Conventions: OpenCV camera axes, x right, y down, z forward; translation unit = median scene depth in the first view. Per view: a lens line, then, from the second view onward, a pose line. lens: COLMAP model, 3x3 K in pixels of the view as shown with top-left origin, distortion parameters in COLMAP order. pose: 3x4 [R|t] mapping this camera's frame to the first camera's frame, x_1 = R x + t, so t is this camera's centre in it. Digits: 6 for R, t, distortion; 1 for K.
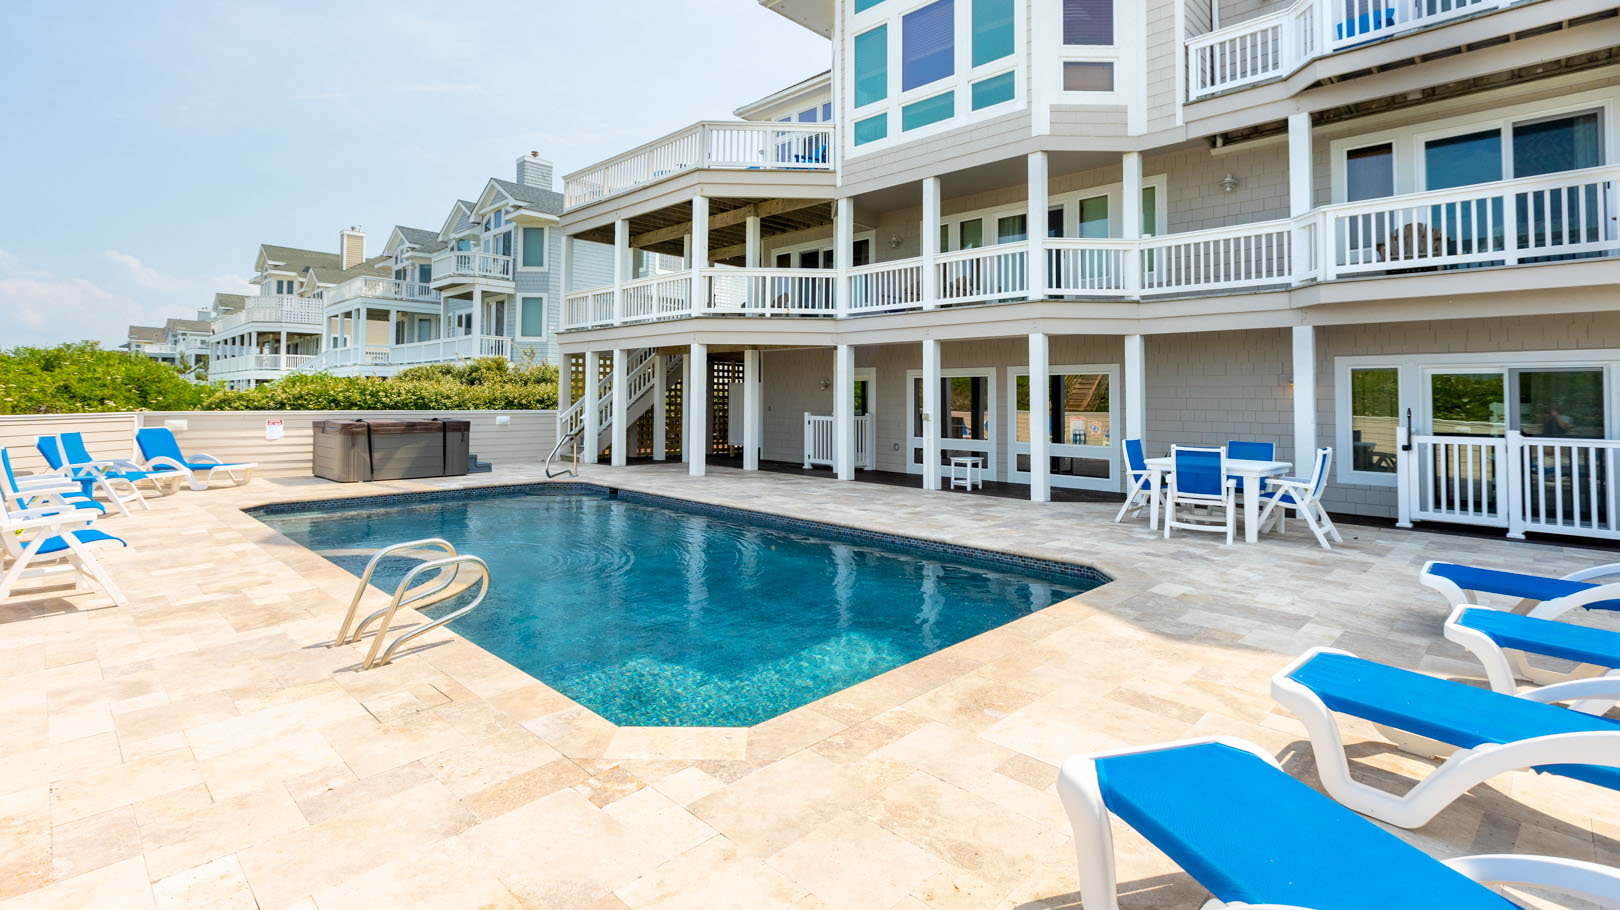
lens RADIAL K [[750.3, 0, 809.7], [0, 750.3, 370.6], [0, 0, 1]] dist [-0.001279, -0.000937]
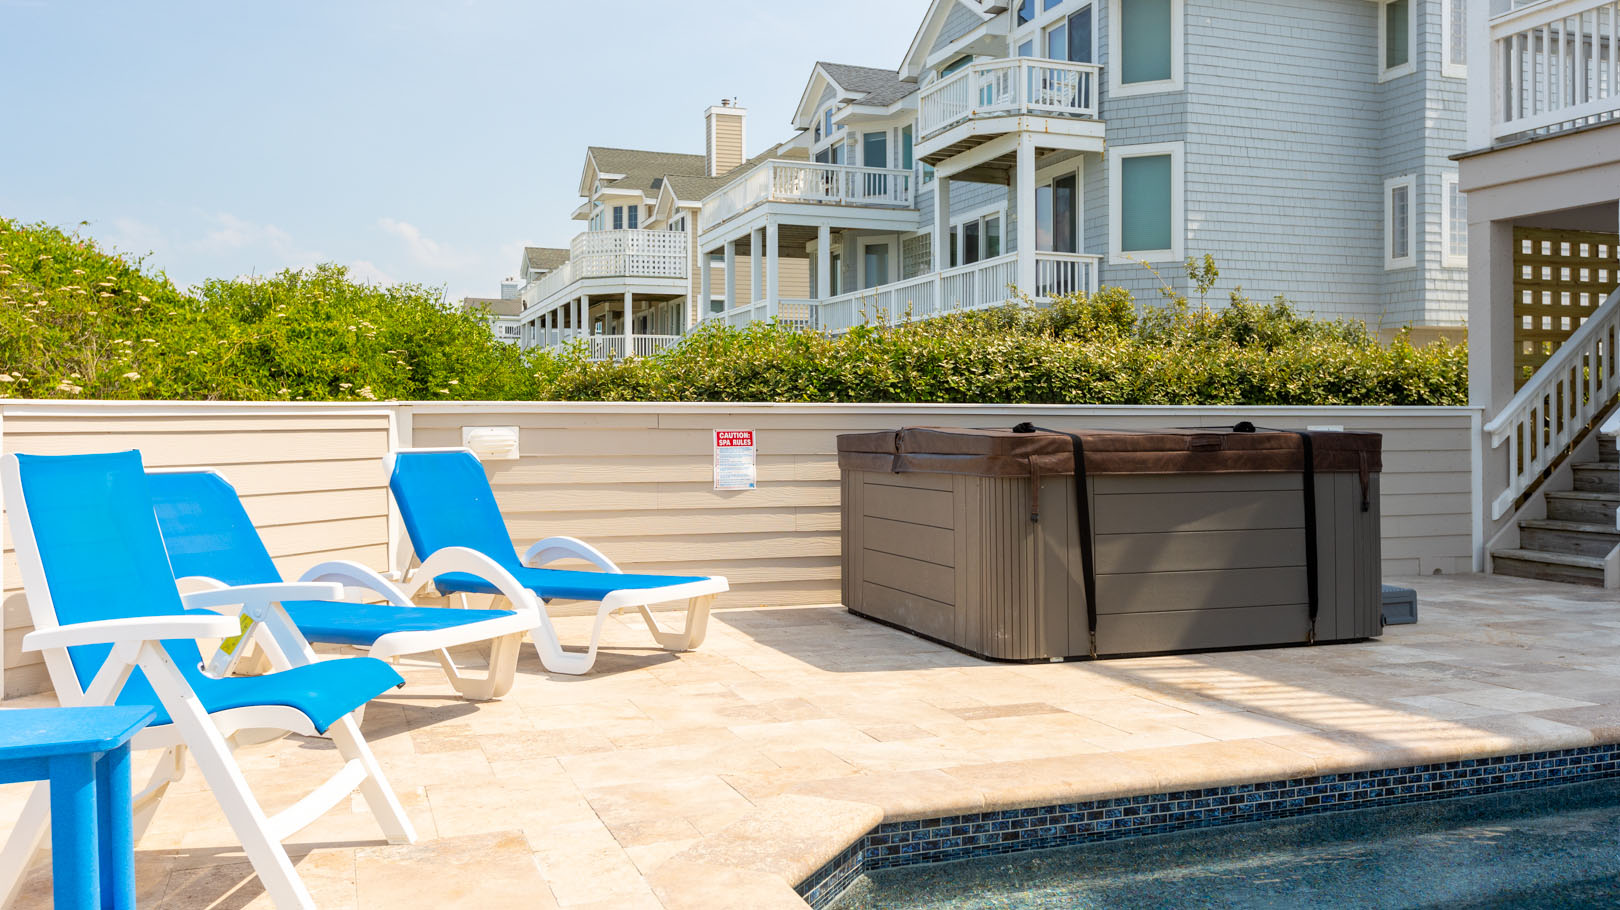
lens RADIAL K [[1371.7, 0, 808.4], [0, 1371.7, 418.2], [0, 0, 1]] dist [0.007290, 0.001695]
pose [[0.893676, -0.008415, -0.448633, -0.299504], [0.024575, 0.999241, 0.030211, 0.030903], [0.448038, -0.038024, 0.893205, 0.348213]]
